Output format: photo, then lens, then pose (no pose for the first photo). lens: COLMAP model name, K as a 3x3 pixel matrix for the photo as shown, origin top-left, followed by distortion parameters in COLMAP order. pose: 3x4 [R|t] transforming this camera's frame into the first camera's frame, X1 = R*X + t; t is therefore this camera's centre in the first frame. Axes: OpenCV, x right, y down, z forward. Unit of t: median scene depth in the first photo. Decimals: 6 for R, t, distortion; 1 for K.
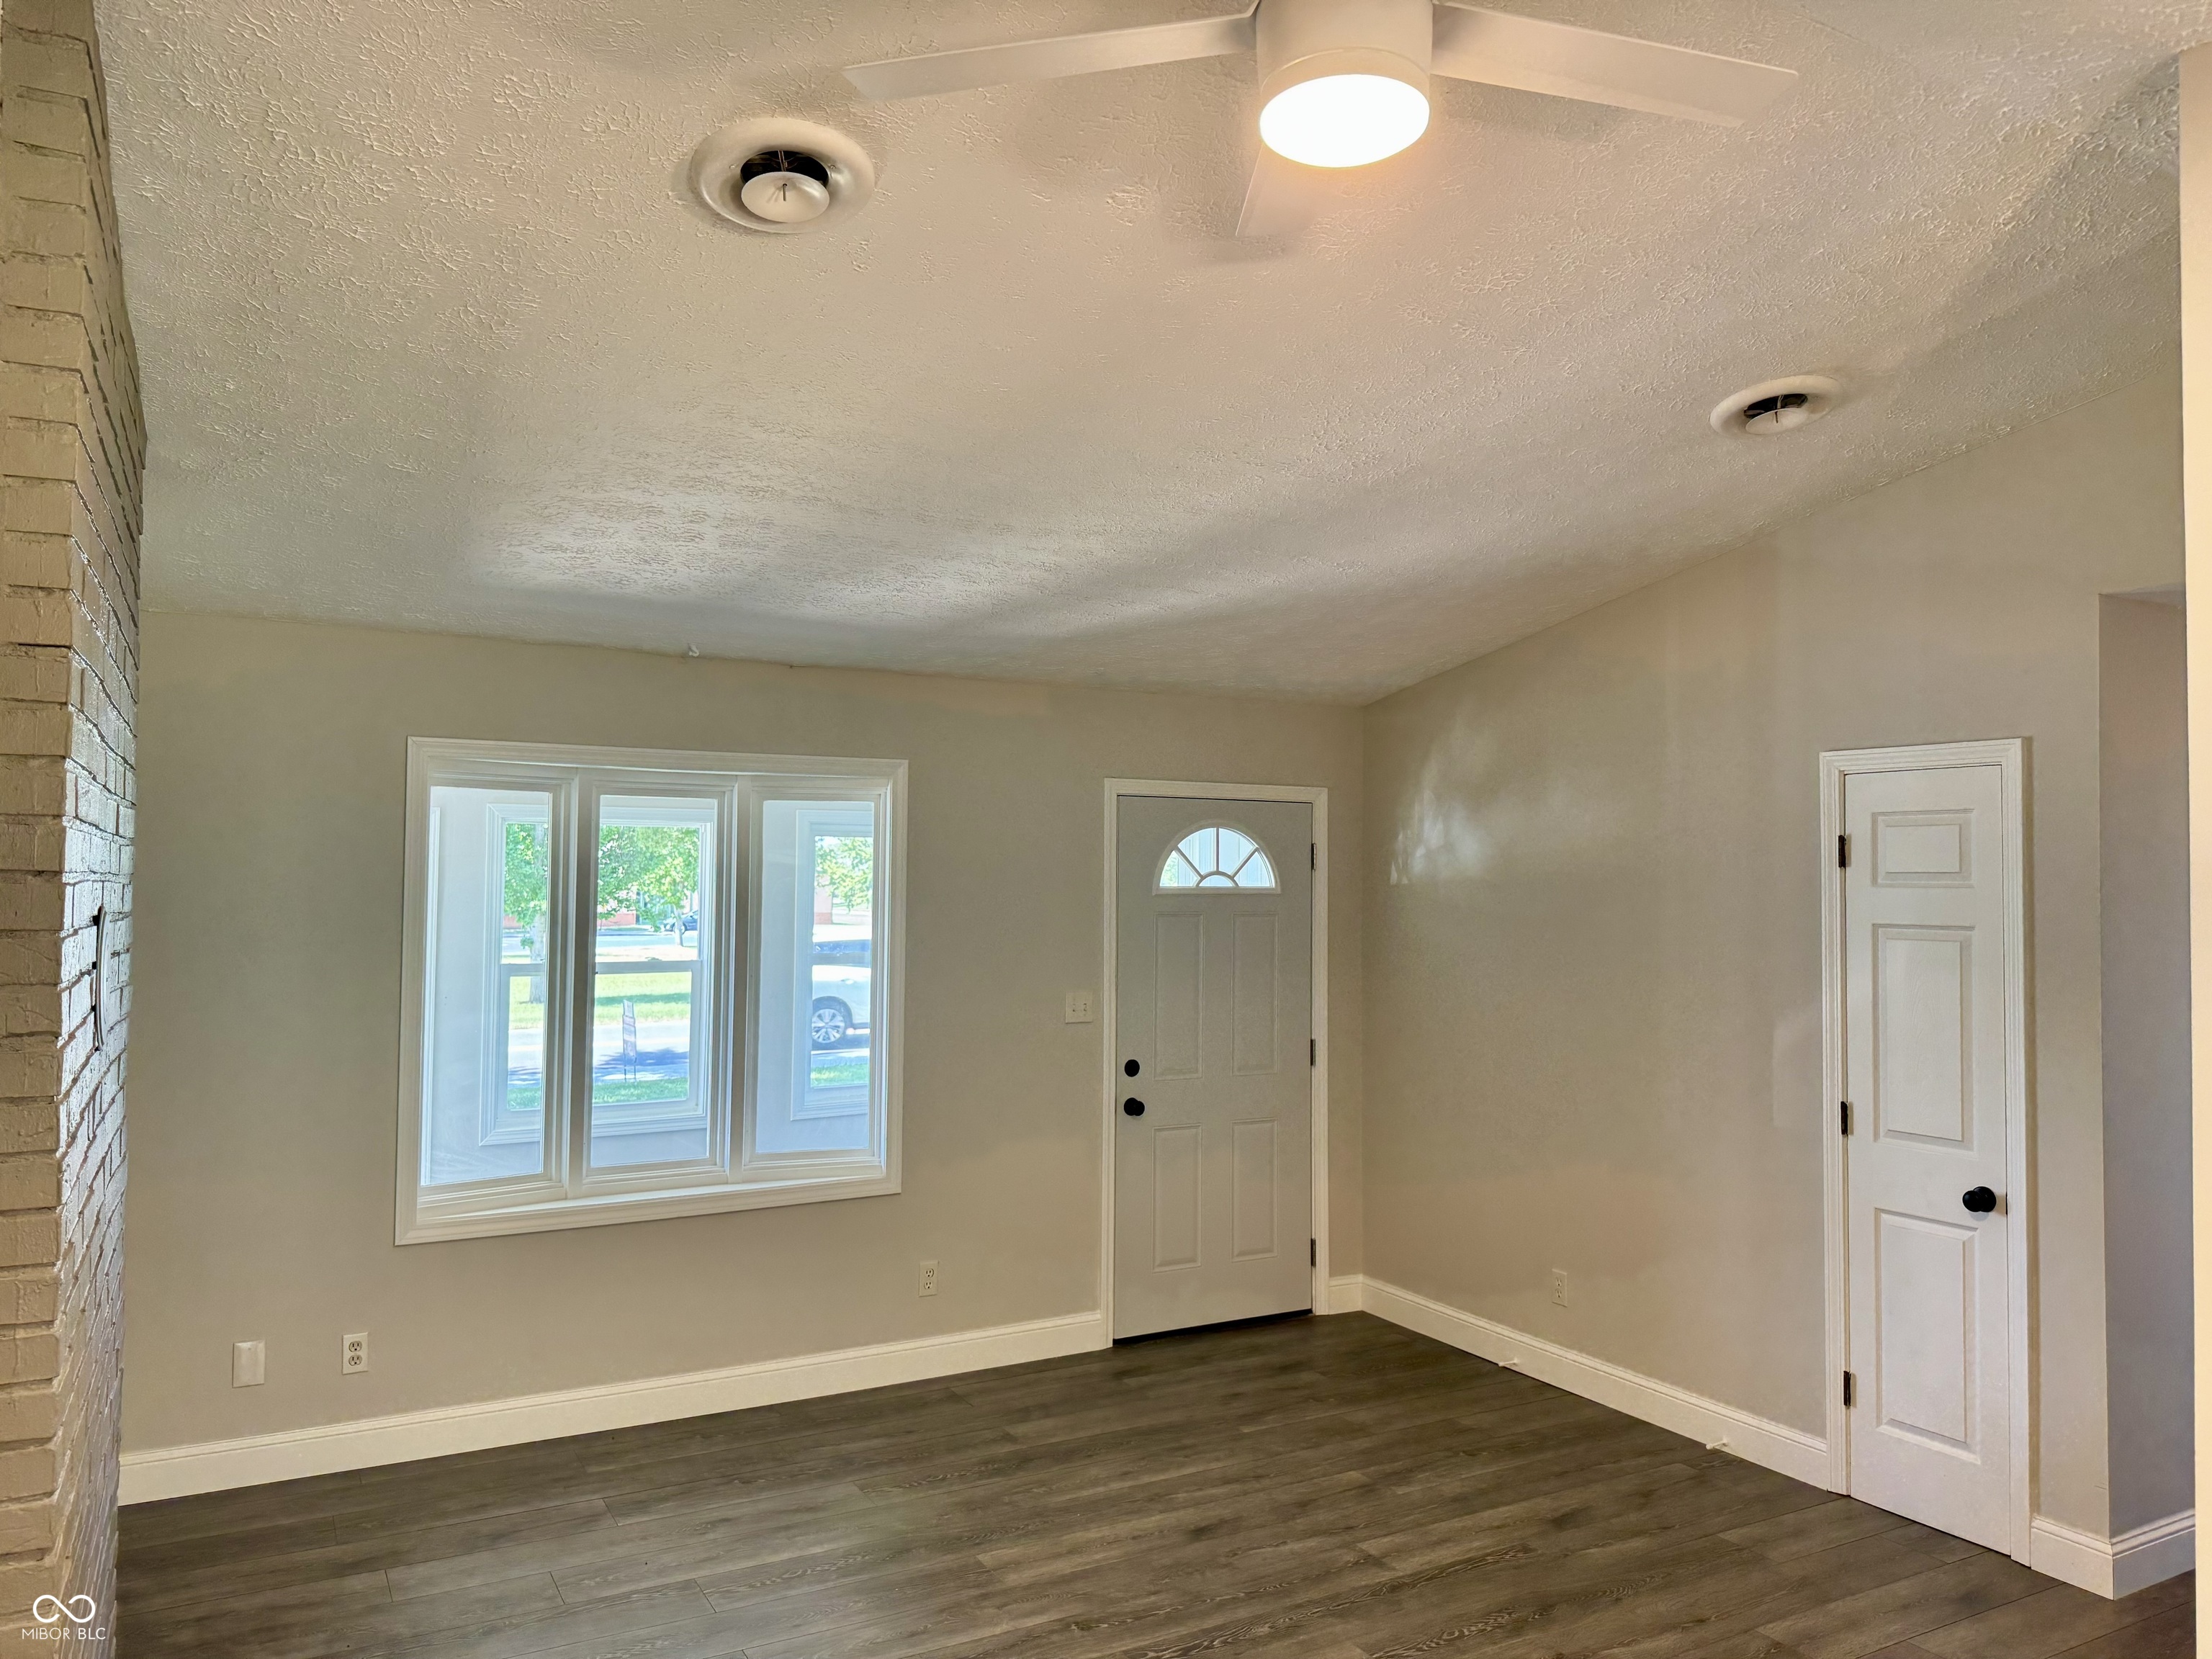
lens RADIAL K [[1544.4, 0, 1106.0], [0, 1544.4, 829.5], [0, 0, 1]] dist [0.109360, -0.174562]
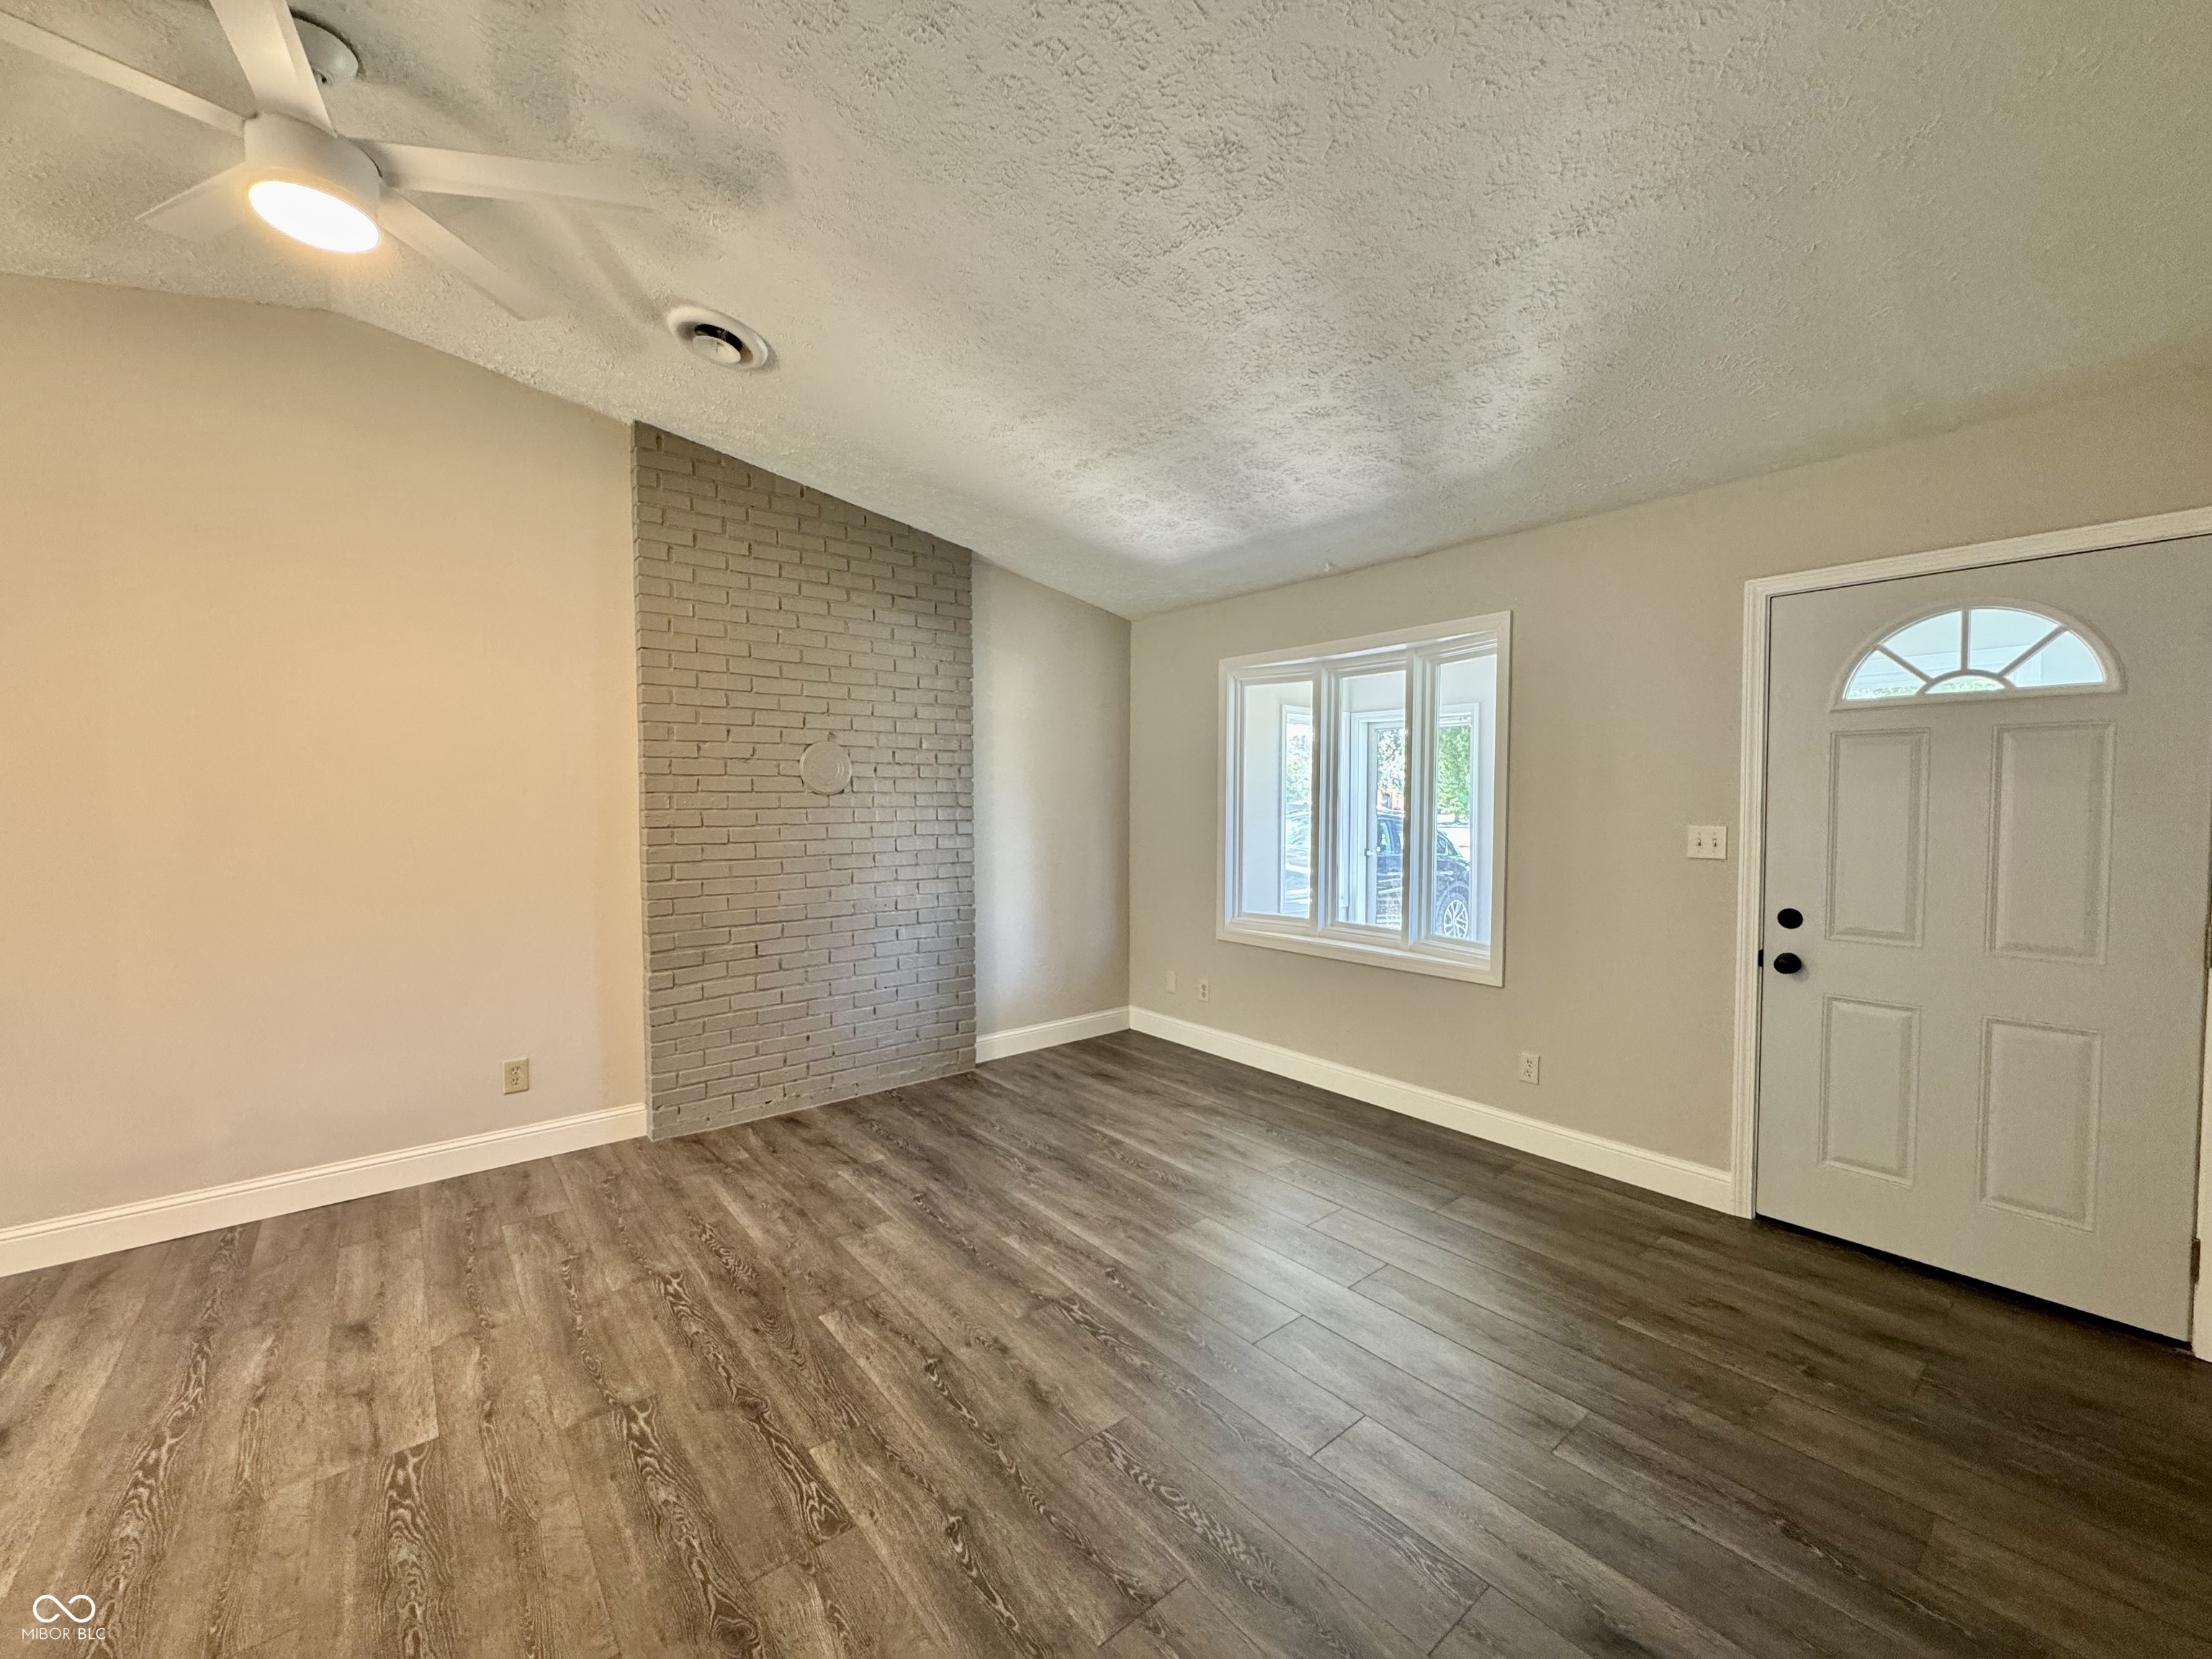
lens RADIAL K [[880.9, 0, 1106.0], [0, 880.9, 829.5], [0, 0, 1]] dist [0.005873, 0.000070]
pose [[0.187395, 0.030229, -0.981819, 0.467642], [0.037753, 0.998566, 0.037950, 0.081136], [0.981559, -0.044178, 0.185985, 0.602174]]
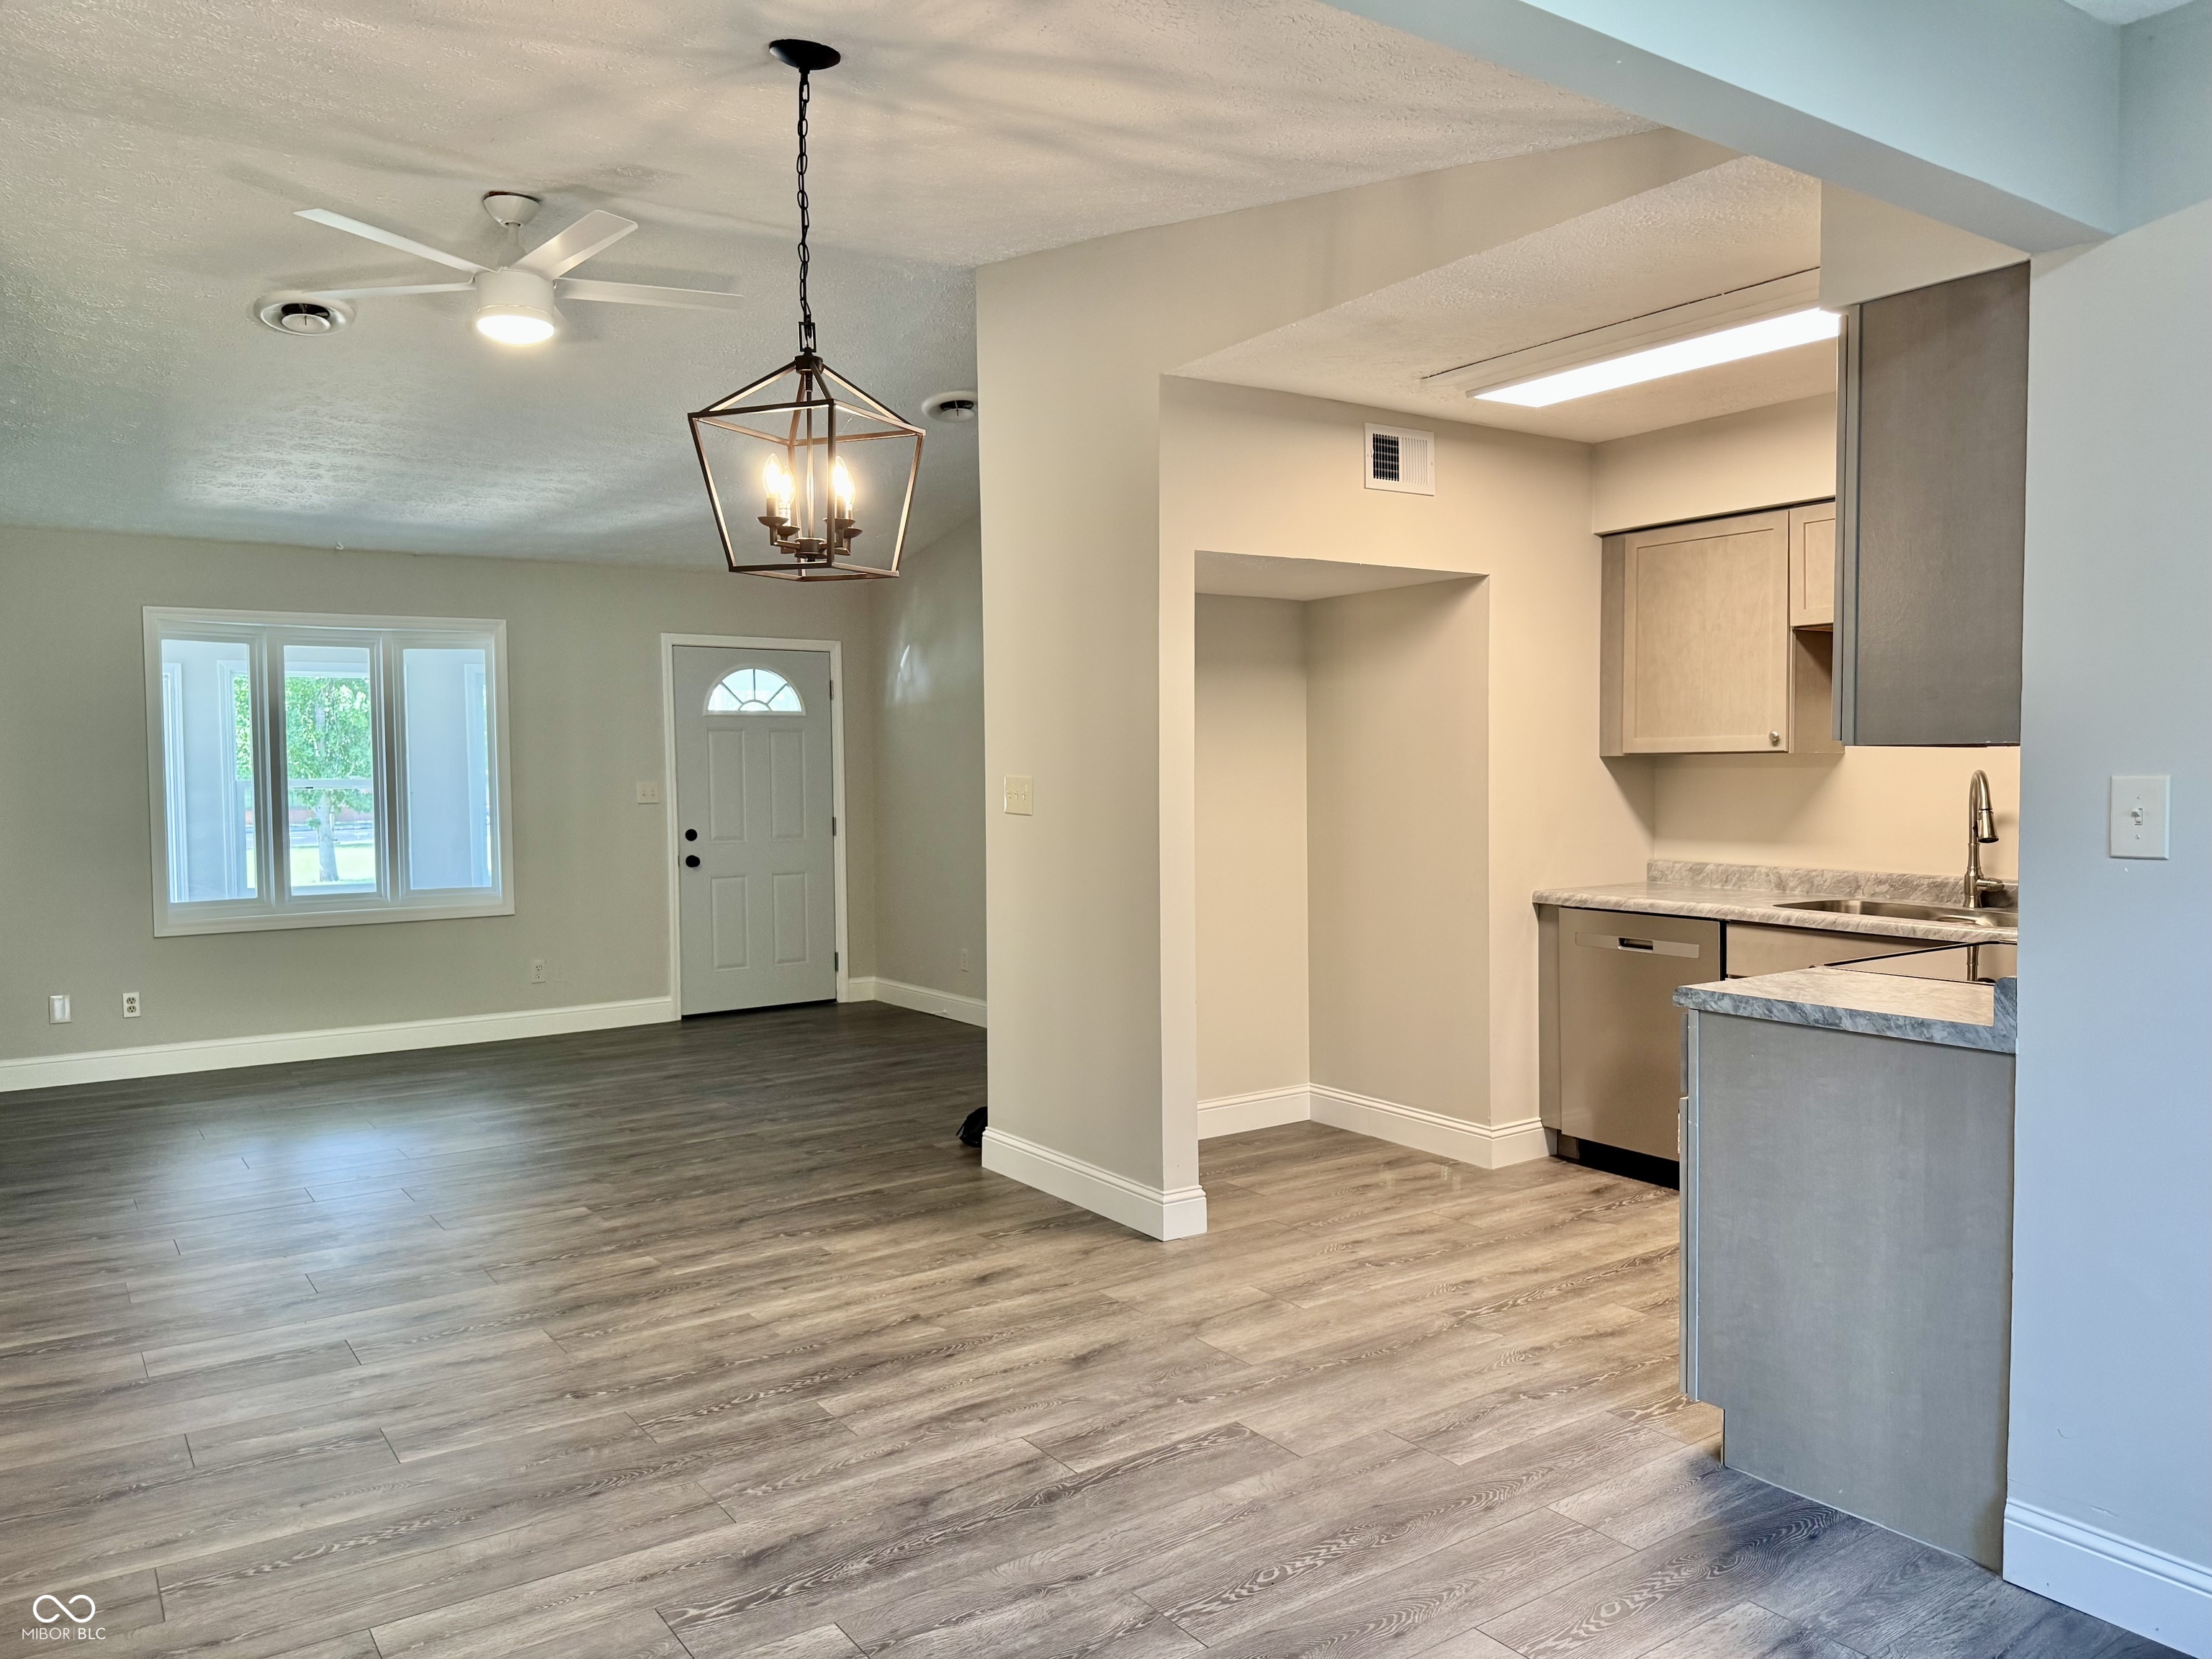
lens RADIAL K [[1544.4, 0, 1106.0], [0, 1544.4, 829.5], [0, 0, 1]] dist [0.109360, -0.174562]
pose [[0.994106, -0.023672, 0.105795, 0.277408], [0.015417, 0.996820, 0.078175, 0.045608], [-0.107309, -0.076083, 0.991310, -0.544575]]
